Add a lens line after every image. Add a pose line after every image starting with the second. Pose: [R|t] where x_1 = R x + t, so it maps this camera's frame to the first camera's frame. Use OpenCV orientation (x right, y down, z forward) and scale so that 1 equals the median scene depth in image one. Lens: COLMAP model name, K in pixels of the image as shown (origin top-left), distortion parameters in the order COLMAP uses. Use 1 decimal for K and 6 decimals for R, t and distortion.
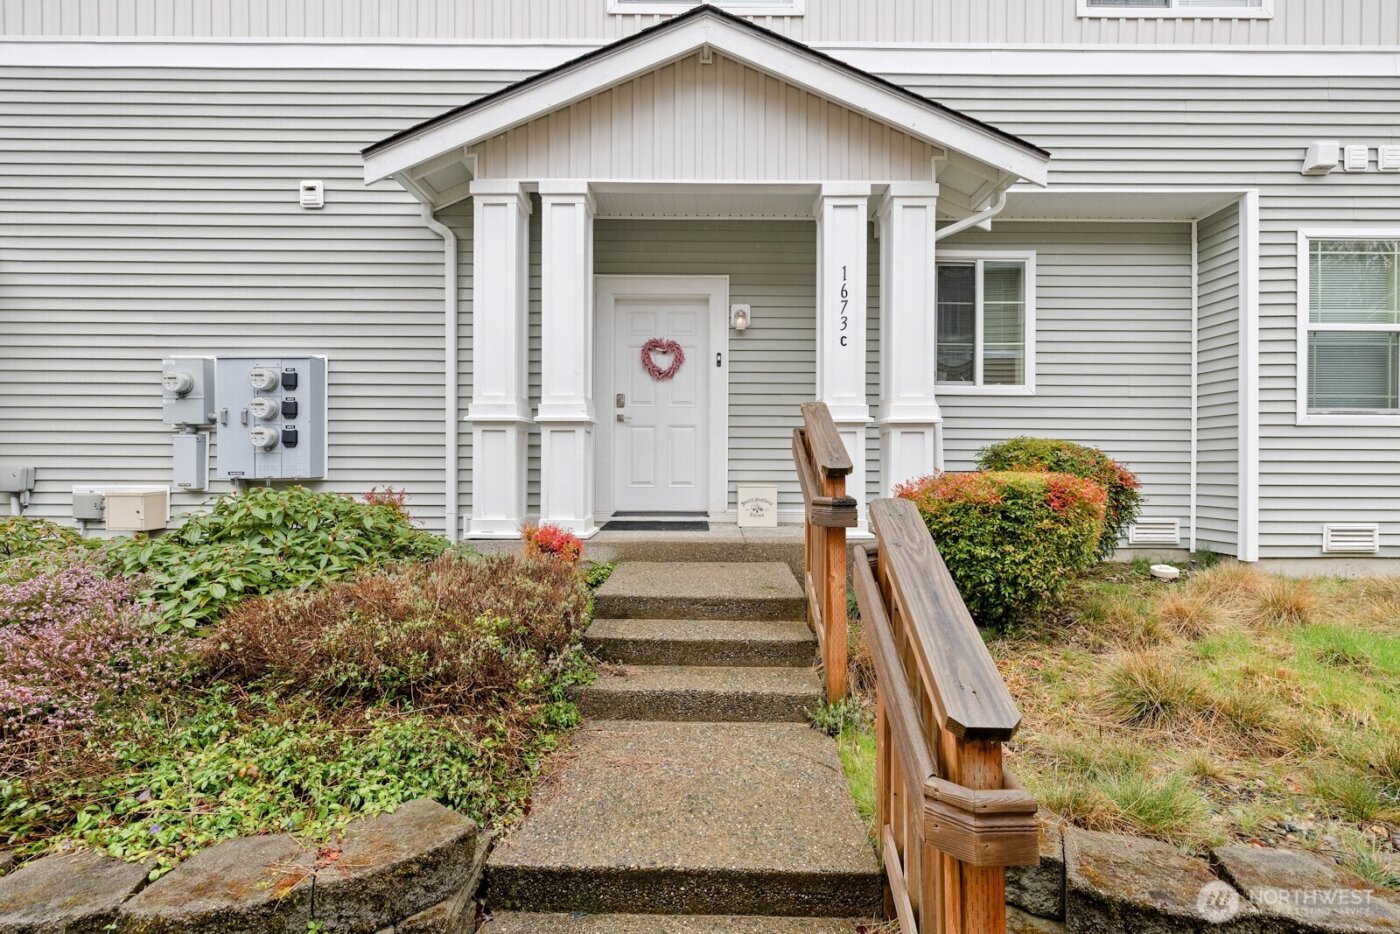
lens RADIAL K [[587.5, 0, 700.1], [0, 587.5, 465.6], [0, 0, 1]] dist [0.001614, 0.000451]
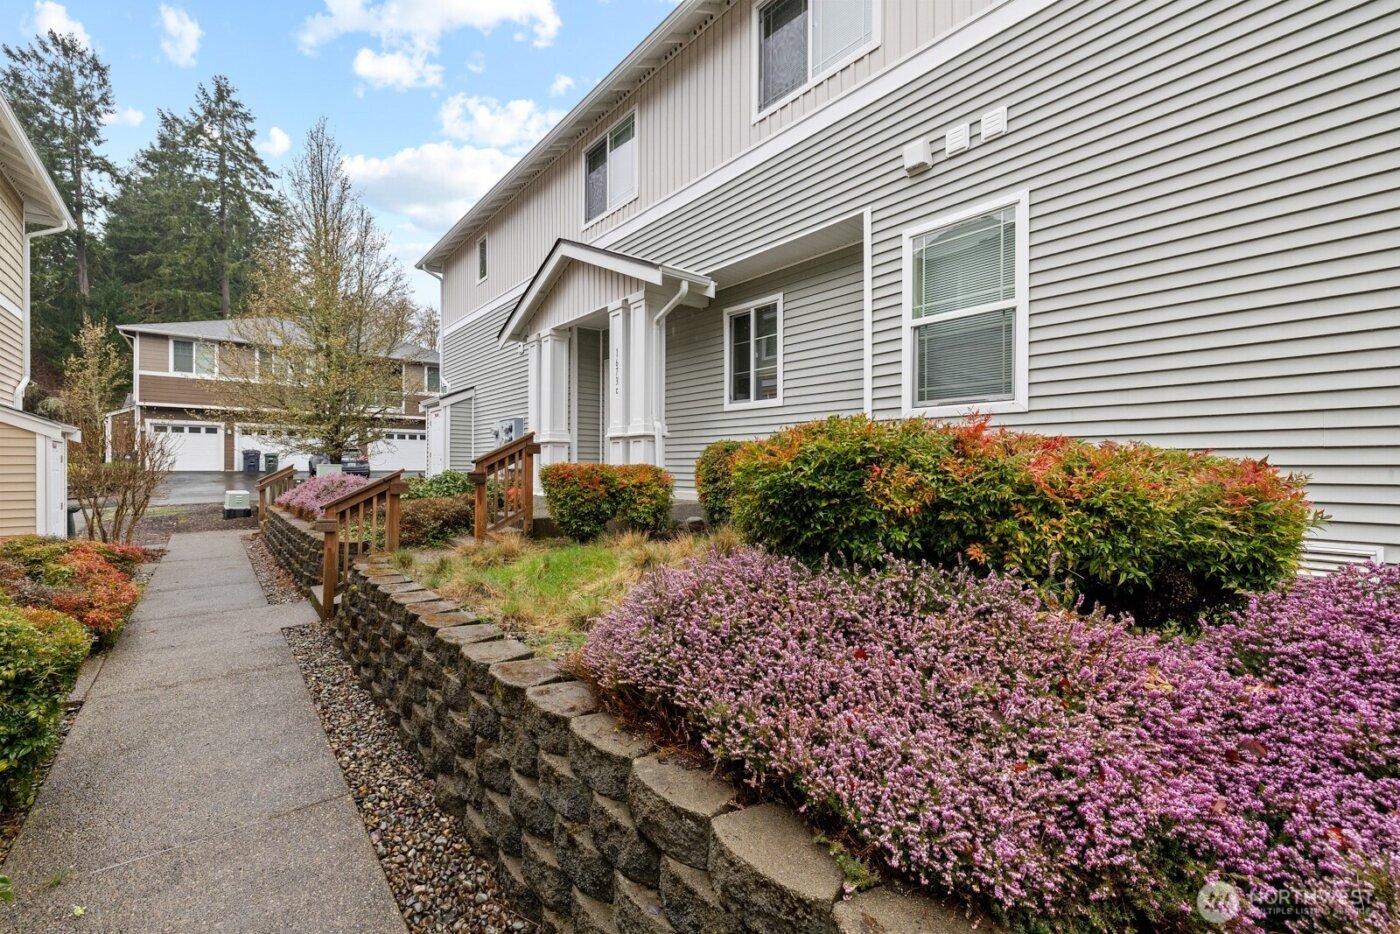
lens RADIAL K [[587.5, 0, 700.7], [0, 587.5, 468.8], [0, 0, 1]] dist [0.001614, 0.000451]
pose [[0.637386, 0.000779, -0.770545, 1.520629], [-0.004484, 0.999986, -0.002698, 0.022172], [0.770532, 0.005175, 0.637380, 0.059141]]
